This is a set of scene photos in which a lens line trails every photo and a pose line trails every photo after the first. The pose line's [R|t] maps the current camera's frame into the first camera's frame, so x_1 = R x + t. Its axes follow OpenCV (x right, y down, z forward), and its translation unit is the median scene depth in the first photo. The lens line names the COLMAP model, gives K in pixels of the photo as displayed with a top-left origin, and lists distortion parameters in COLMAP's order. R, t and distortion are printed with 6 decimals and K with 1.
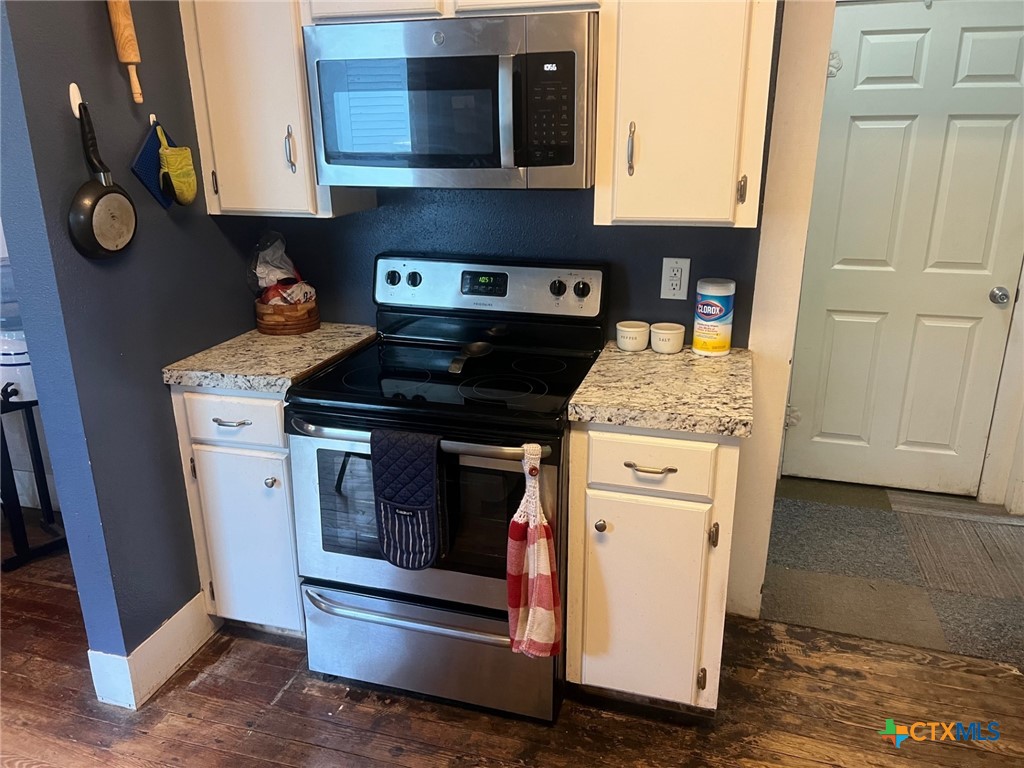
lens RADIAL K [[763.8, 0, 512.4], [0, 763.8, 378.9], [0, 0, 1]] dist [0.022004, -0.011134]
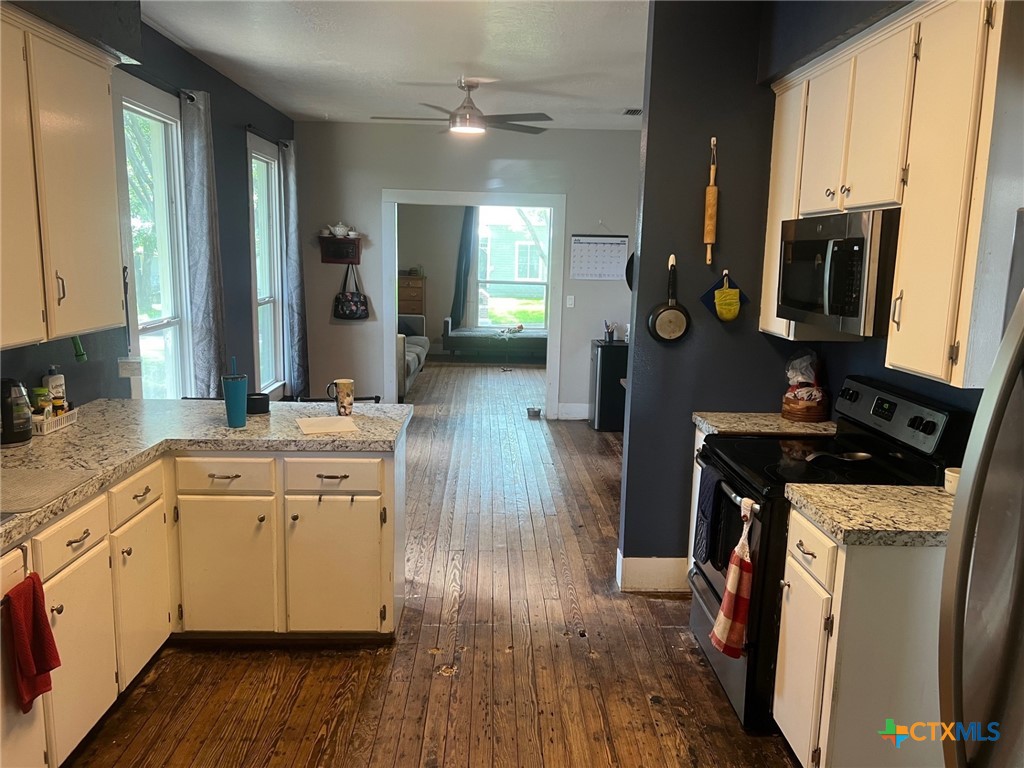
lens RADIAL K [[763.8, 0, 514.8], [0, 763.8, 384.0], [0, 0, 1]] dist [0.022004, -0.011134]
pose [[0.312070, 0.175090, -0.933786, 1.072634], [-0.320296, 0.944721, 0.070098, -0.070167], [0.894440, 0.277212, 0.350900, 0.036643]]
